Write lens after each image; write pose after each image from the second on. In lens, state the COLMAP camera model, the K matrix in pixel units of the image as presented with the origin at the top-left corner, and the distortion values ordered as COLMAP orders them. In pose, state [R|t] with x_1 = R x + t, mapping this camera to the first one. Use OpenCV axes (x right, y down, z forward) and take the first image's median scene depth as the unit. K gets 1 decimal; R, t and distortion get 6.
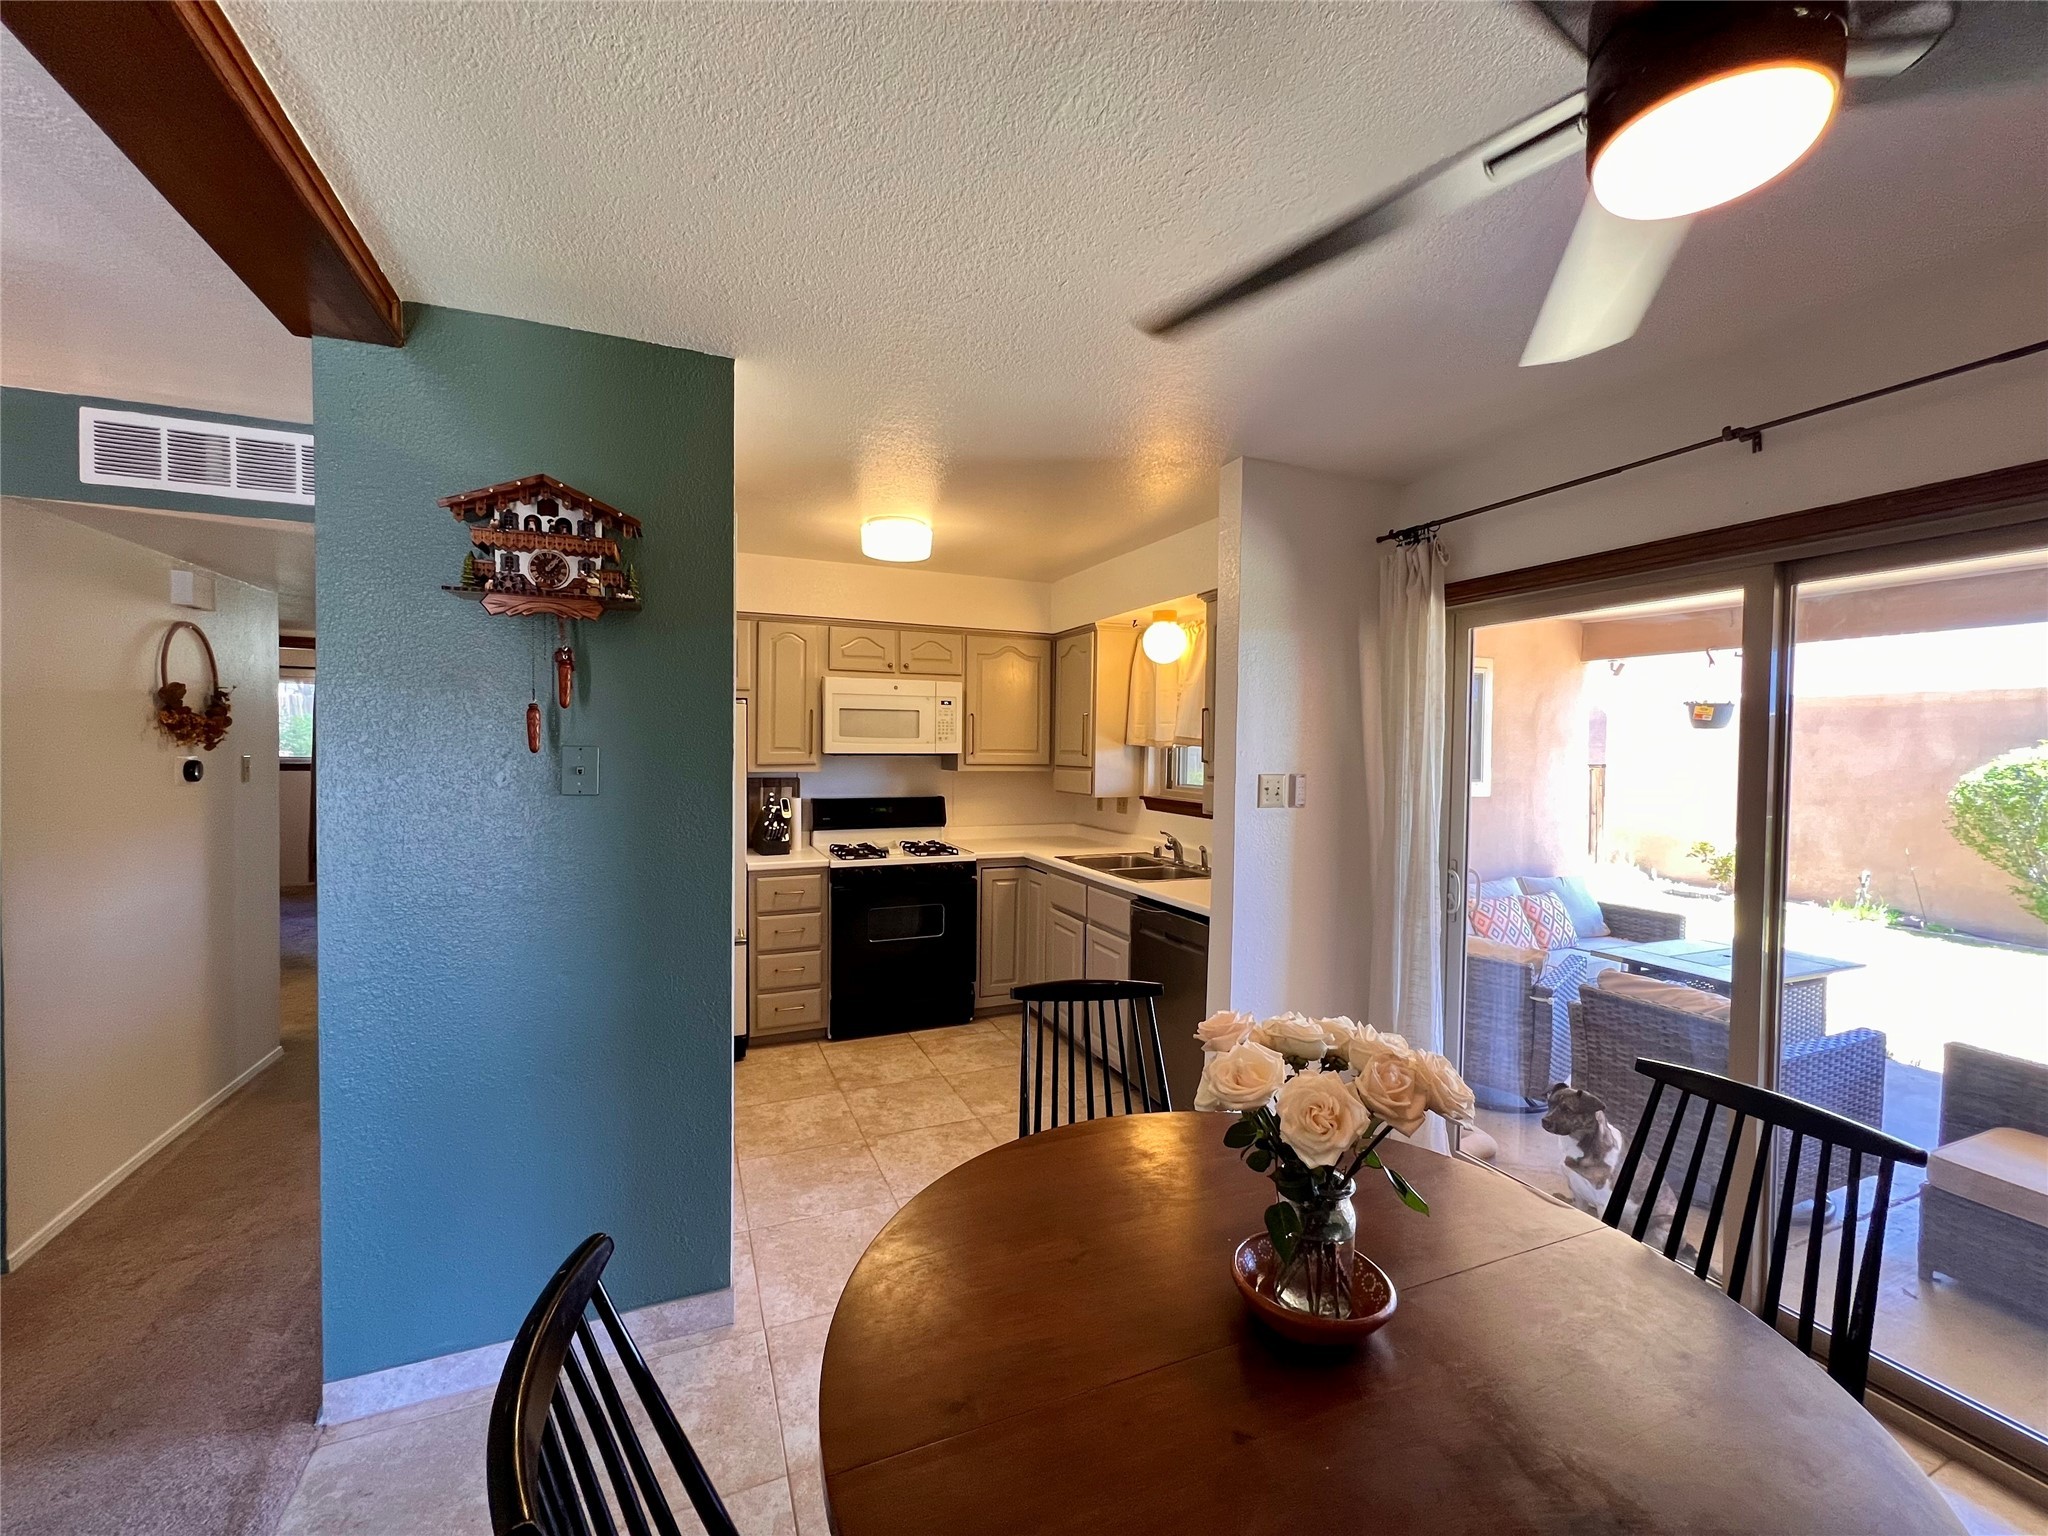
lens RADIAL K [[820.5, 0, 1025.9], [0, 820.5, 769.7], [0, 0, 1]] dist [-0.001065, 0.000775]
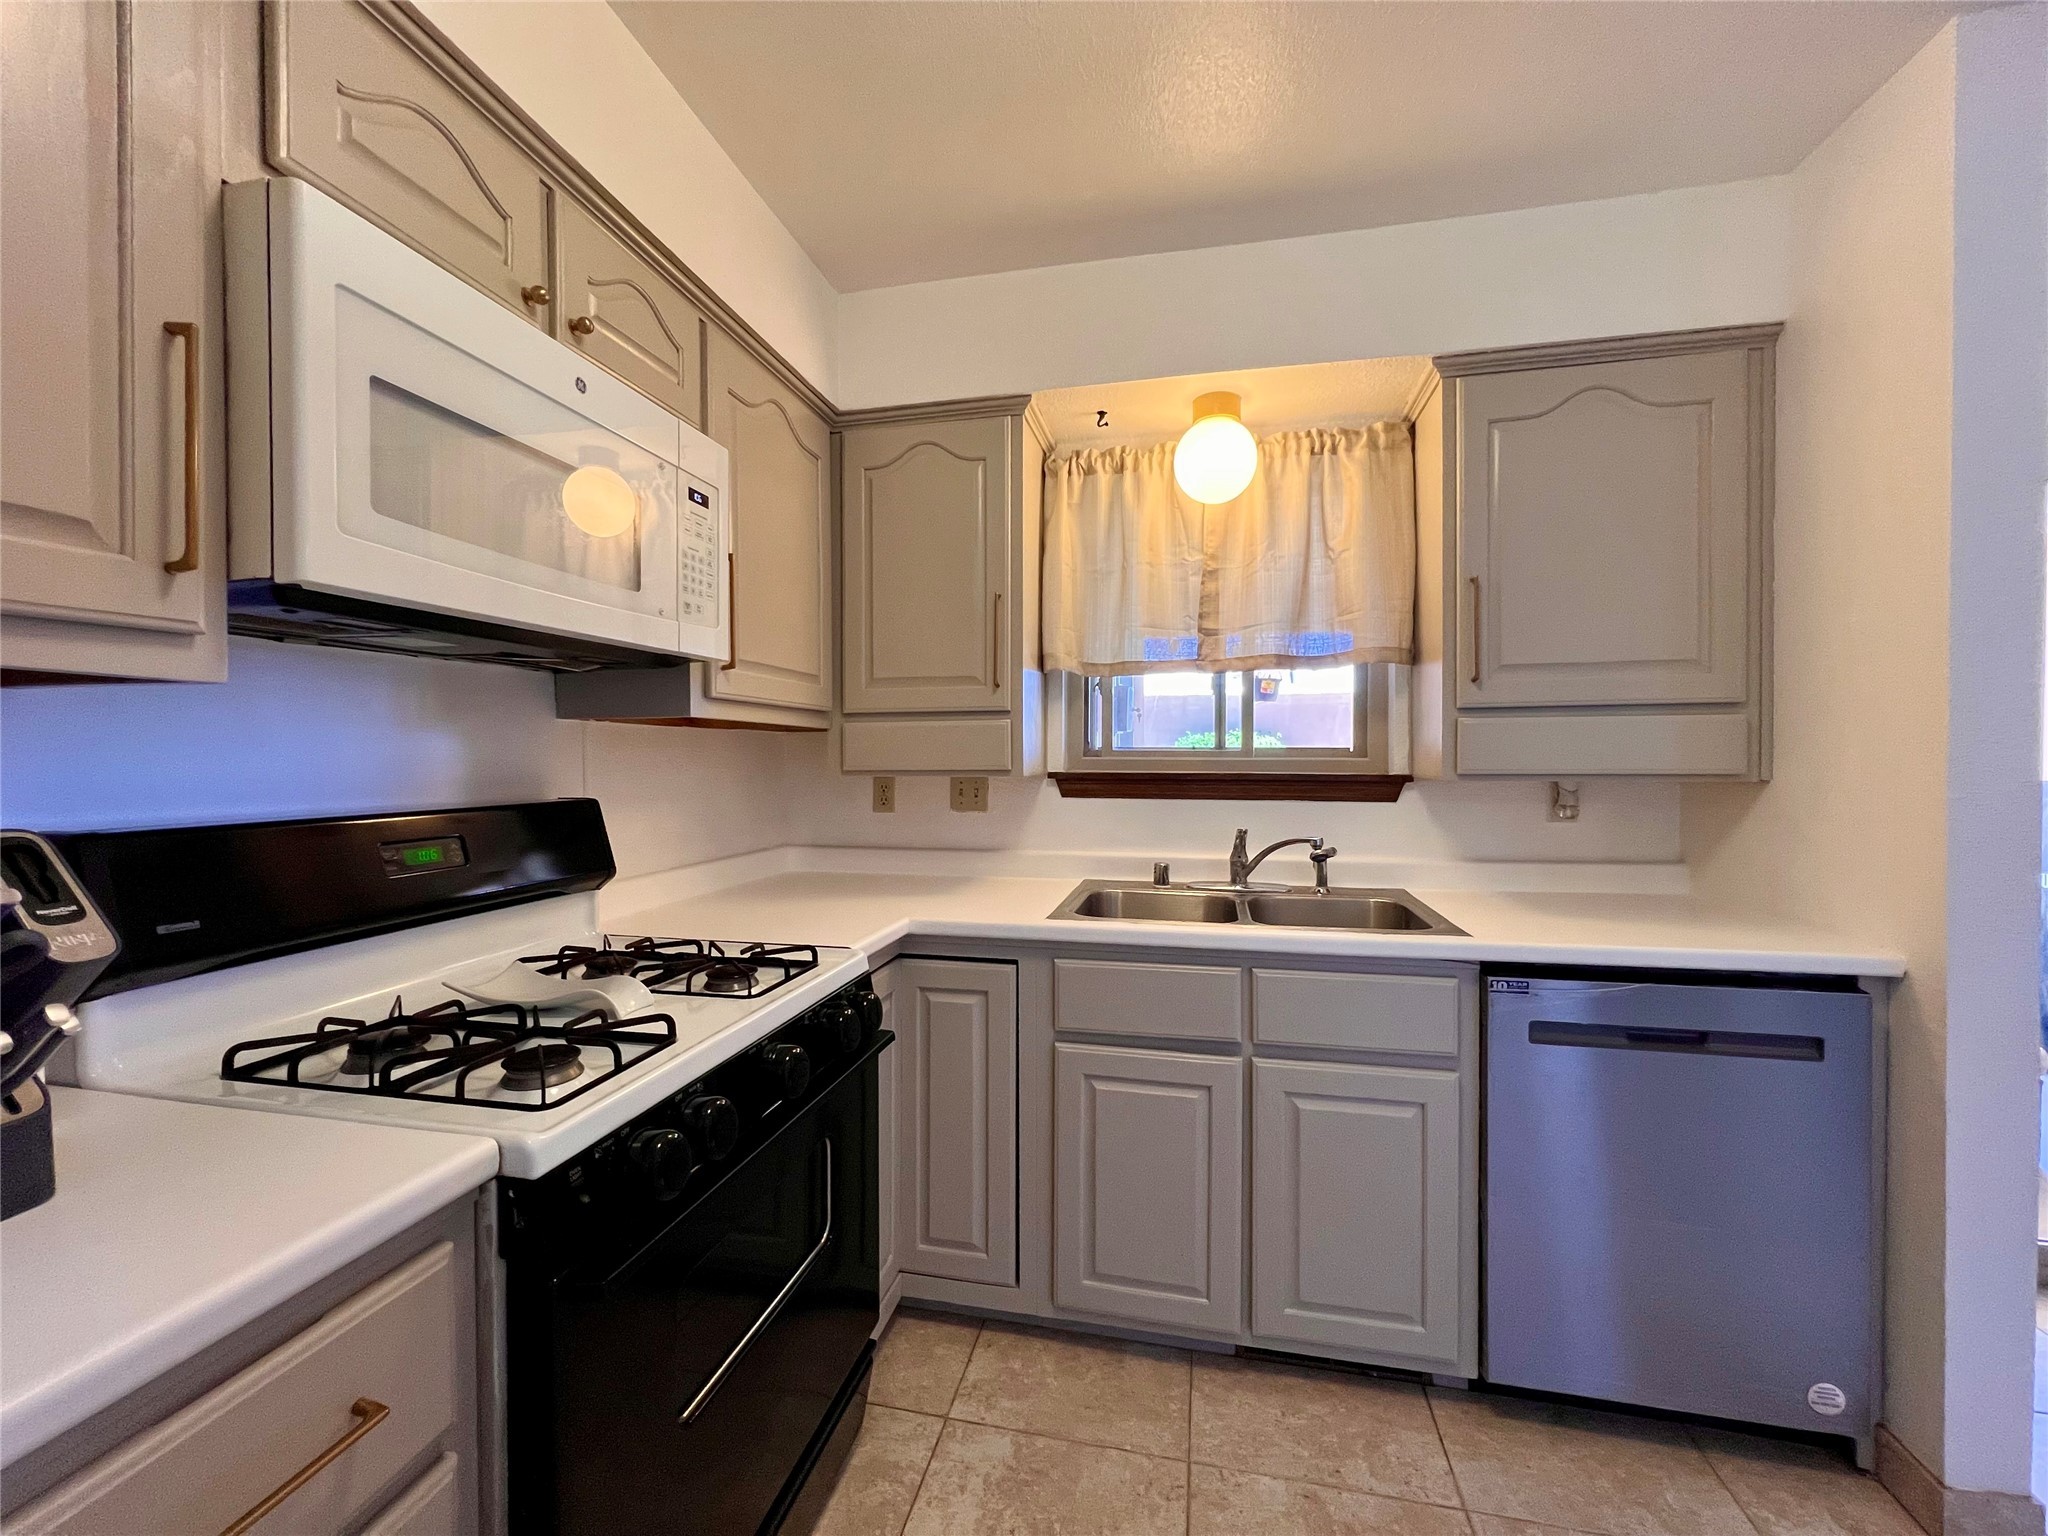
lens RADIAL K [[820.5, 0, 1025.9], [0, 820.5, 769.7], [0, 0, 1]] dist [-0.001065, 0.000775]
pose [[0.582603, -0.024152, 0.812398, -0.292296], [0.032006, 0.999465, 0.006761, 0.026991], [-0.812126, 0.022062, 0.583064, 0.729642]]
